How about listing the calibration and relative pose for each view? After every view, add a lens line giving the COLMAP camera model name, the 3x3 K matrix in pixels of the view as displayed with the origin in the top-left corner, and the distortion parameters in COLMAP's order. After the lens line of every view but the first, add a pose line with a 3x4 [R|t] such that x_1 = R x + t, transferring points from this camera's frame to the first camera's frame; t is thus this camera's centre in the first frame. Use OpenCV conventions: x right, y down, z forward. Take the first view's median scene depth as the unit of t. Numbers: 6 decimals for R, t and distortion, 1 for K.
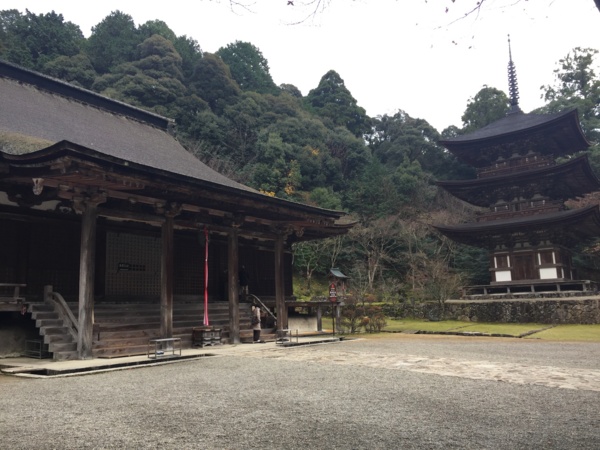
lens RADIAL K [[502.4, 0, 298.5], [0, 502.4, 224.1], [0, 0, 1]] dist [0.052684, -0.043129]
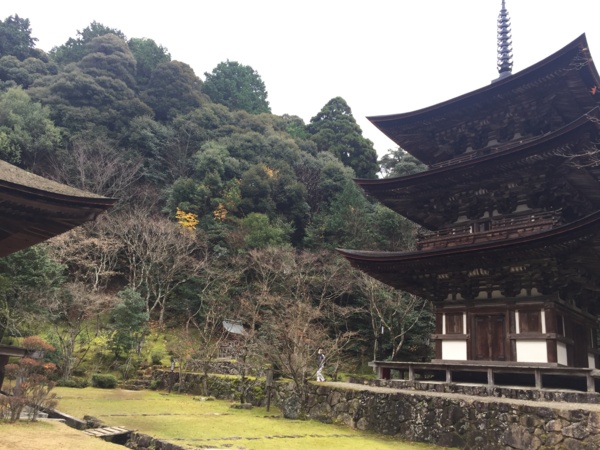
lens RADIAL K [[502.4, 0, 299.0], [0, 502.4, 224.7], [0, 0, 1]] dist [0.052684, -0.043129]
pose [[0.982701, 0.068627, -0.172017, 0.224394], [-0.094257, 0.984849, -0.145561, 0.044607], [0.159422, 0.159257, 0.974280, 0.292550]]
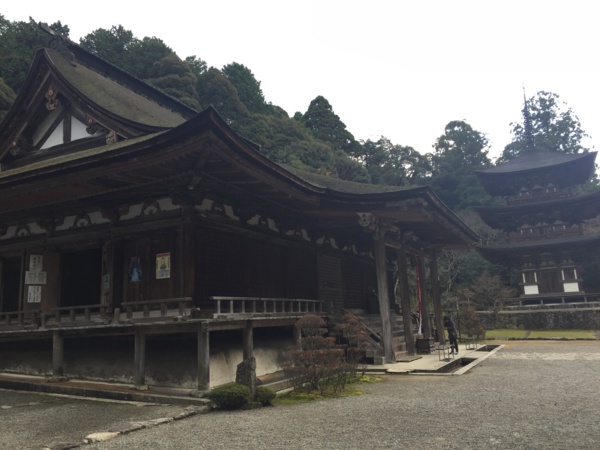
lens RADIAL K [[502.4, 0, 299.3], [0, 502.4, 225.3], [0, 0, 1]] dist [0.052684, -0.043129]
pose [[0.984142, 0.014090, 0.176820, -0.228156], [-0.009722, 0.999626, -0.025548, -0.007318], [-0.177113, 0.023424, 0.983912, -0.040611]]
